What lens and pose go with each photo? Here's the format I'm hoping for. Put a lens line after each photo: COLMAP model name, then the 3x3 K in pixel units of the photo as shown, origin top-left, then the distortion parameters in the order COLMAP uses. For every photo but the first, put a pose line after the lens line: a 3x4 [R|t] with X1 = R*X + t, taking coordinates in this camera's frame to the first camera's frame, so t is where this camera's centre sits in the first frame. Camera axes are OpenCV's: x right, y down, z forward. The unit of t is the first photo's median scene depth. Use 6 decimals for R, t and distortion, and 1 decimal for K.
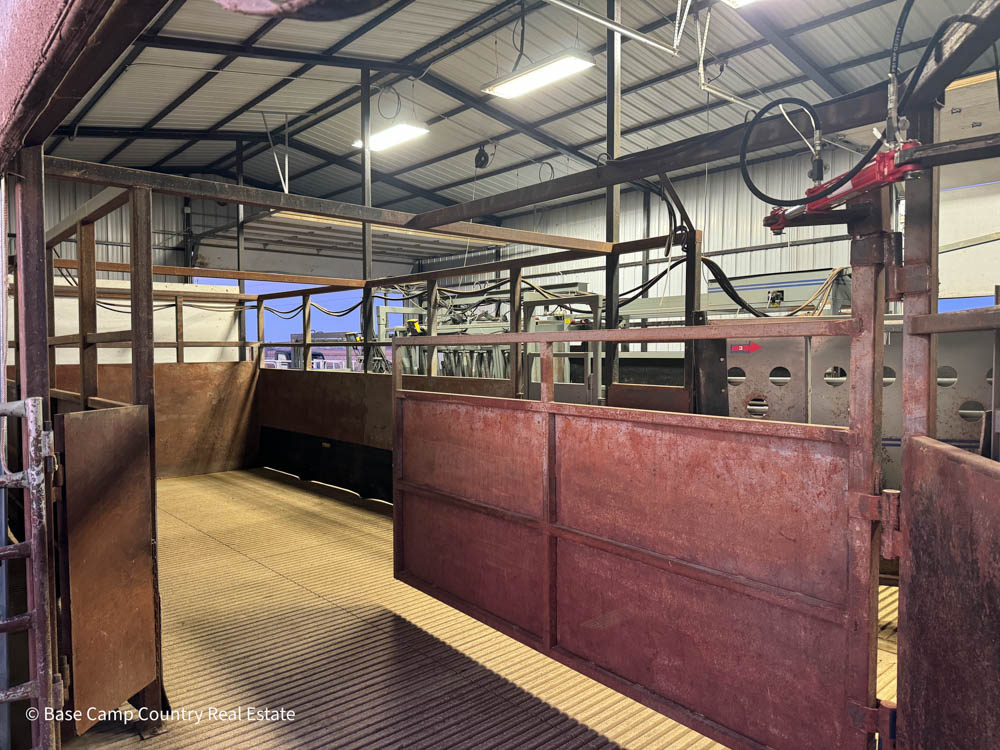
lens RADIAL K [[697.6, 0, 500.0], [0, 697.6, 375.0], [0, 0, 1]] dist [-0.001828, -0.002145]
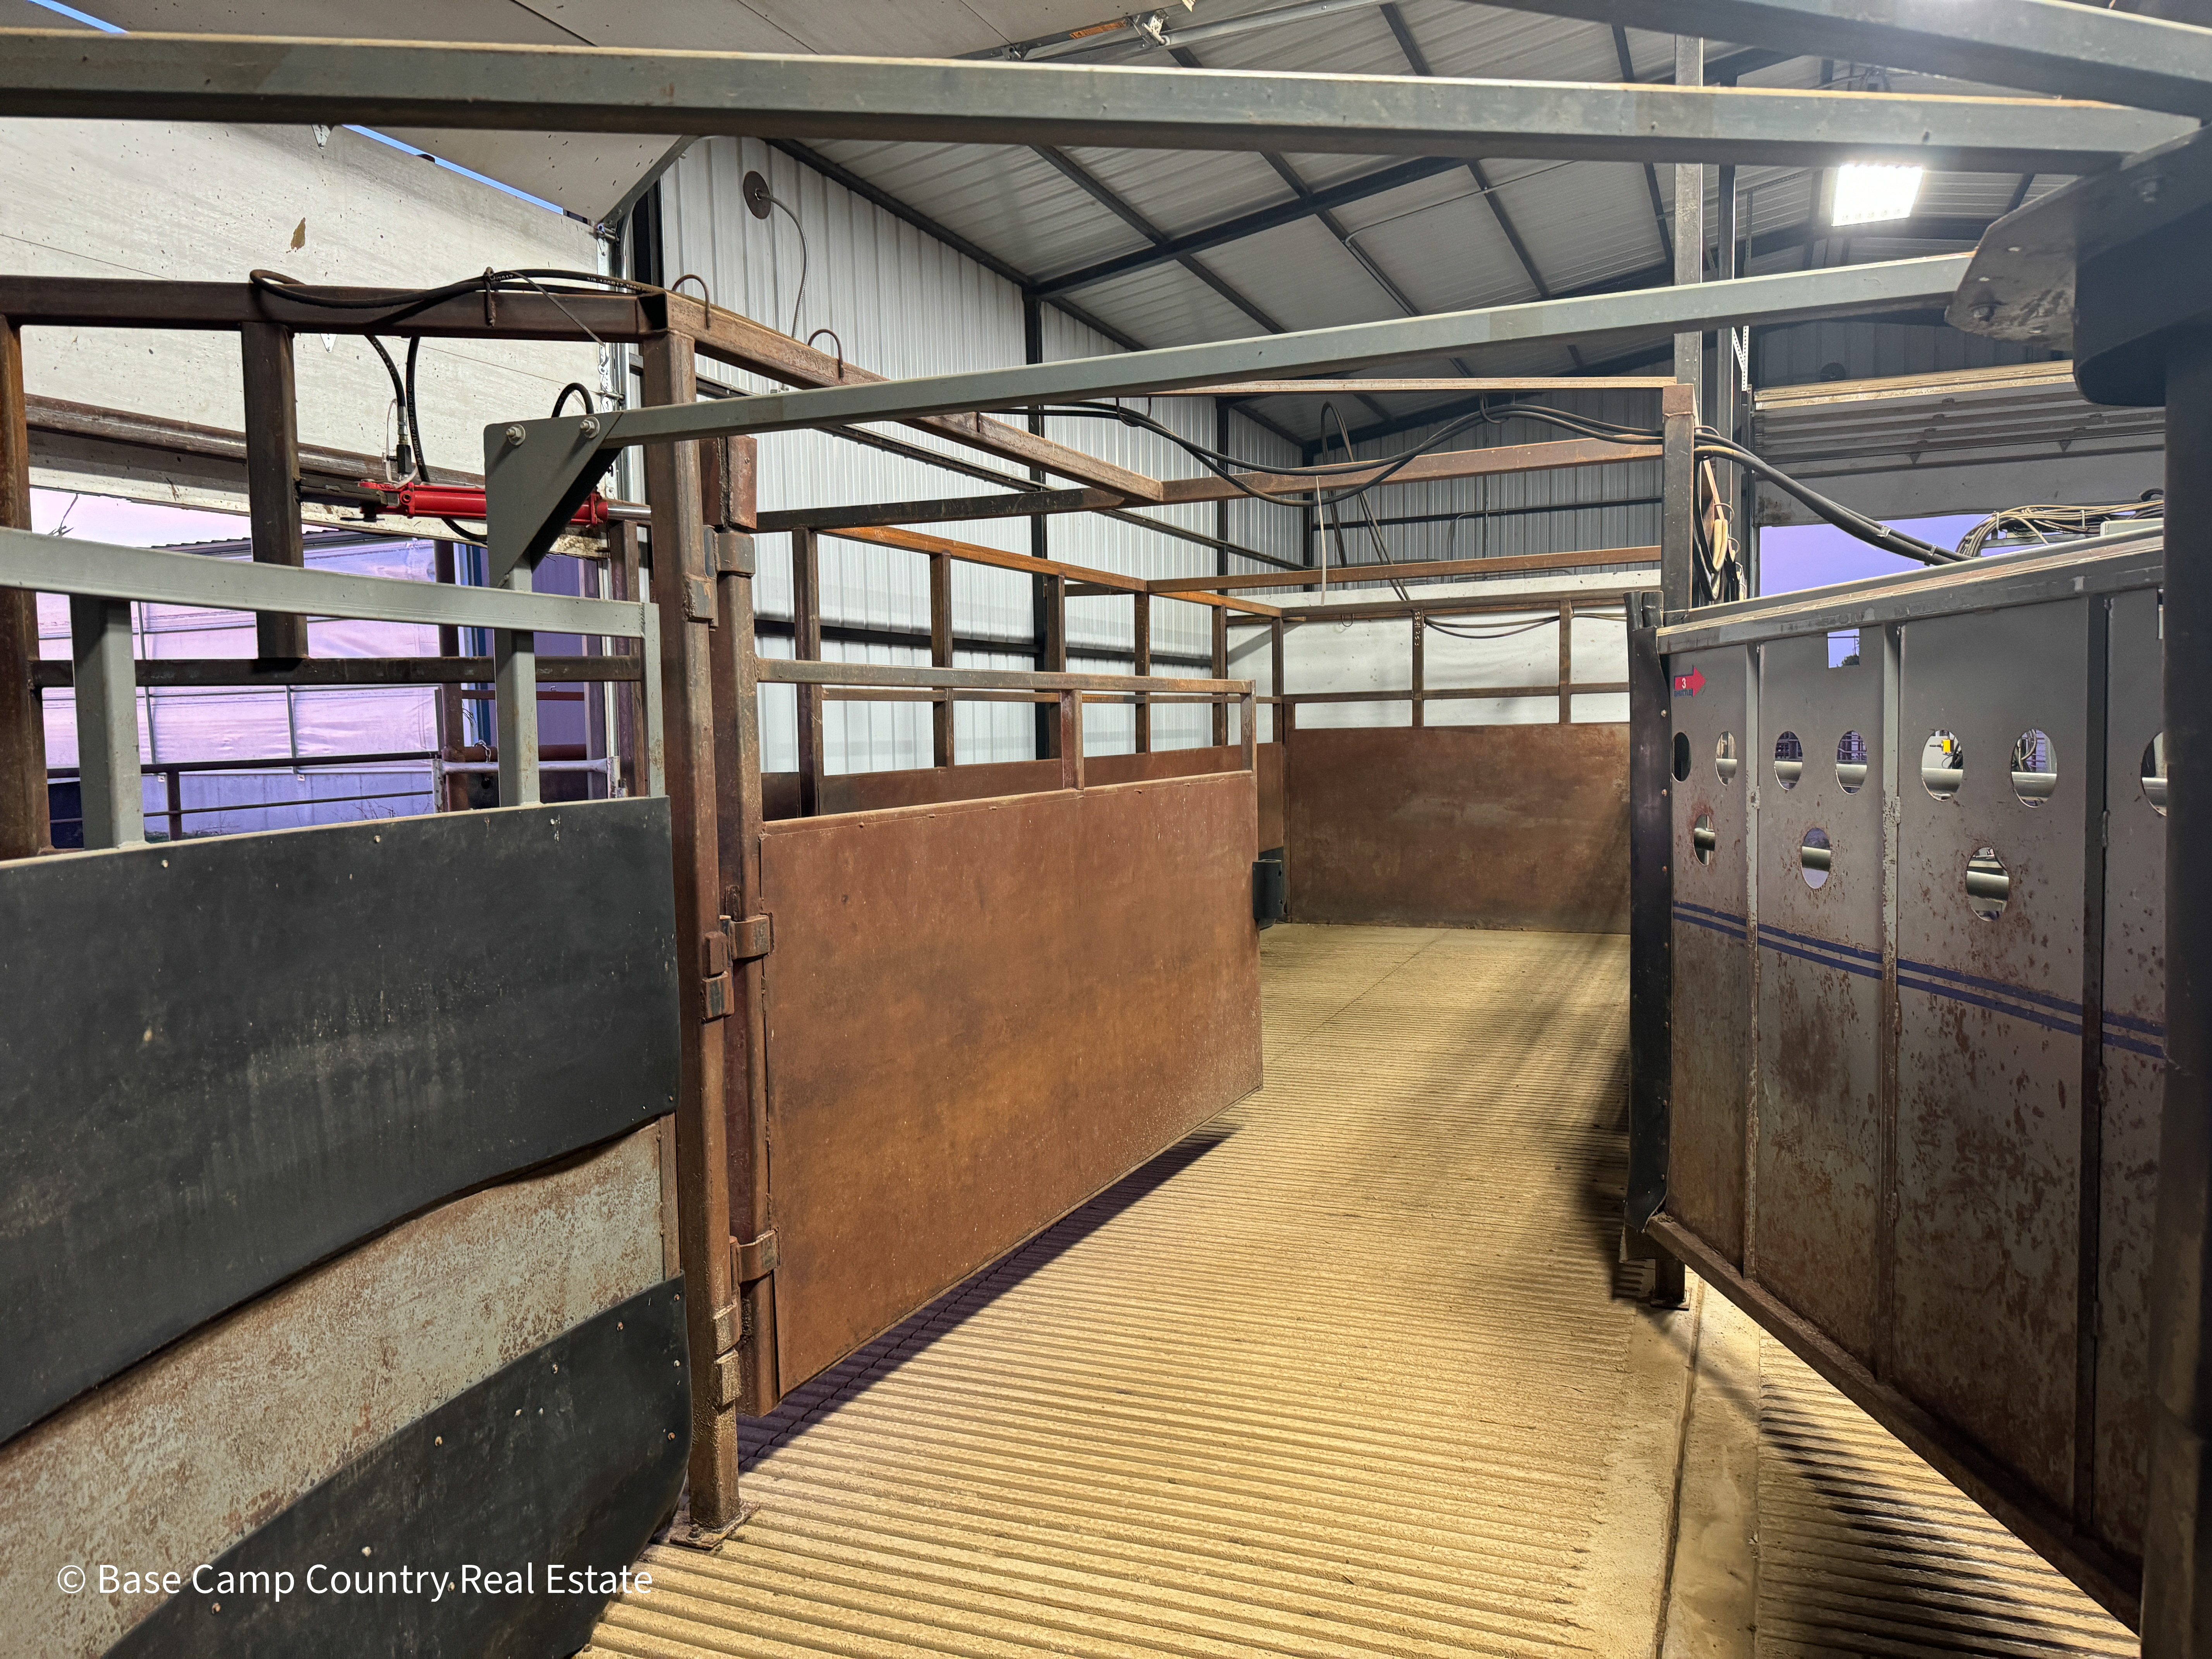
lens RADIAL K [[1543.0, 0, 1106.0], [0, 1543.0, 829.5], [0, 0, 1]] dist [-0.001828, -0.002145]
pose [[0.417520, 0.055524, -0.906970, 0.528409], [-0.006400, 0.998286, 0.058168, -0.002841], [0.908645, -0.018482, 0.417160, 0.183705]]
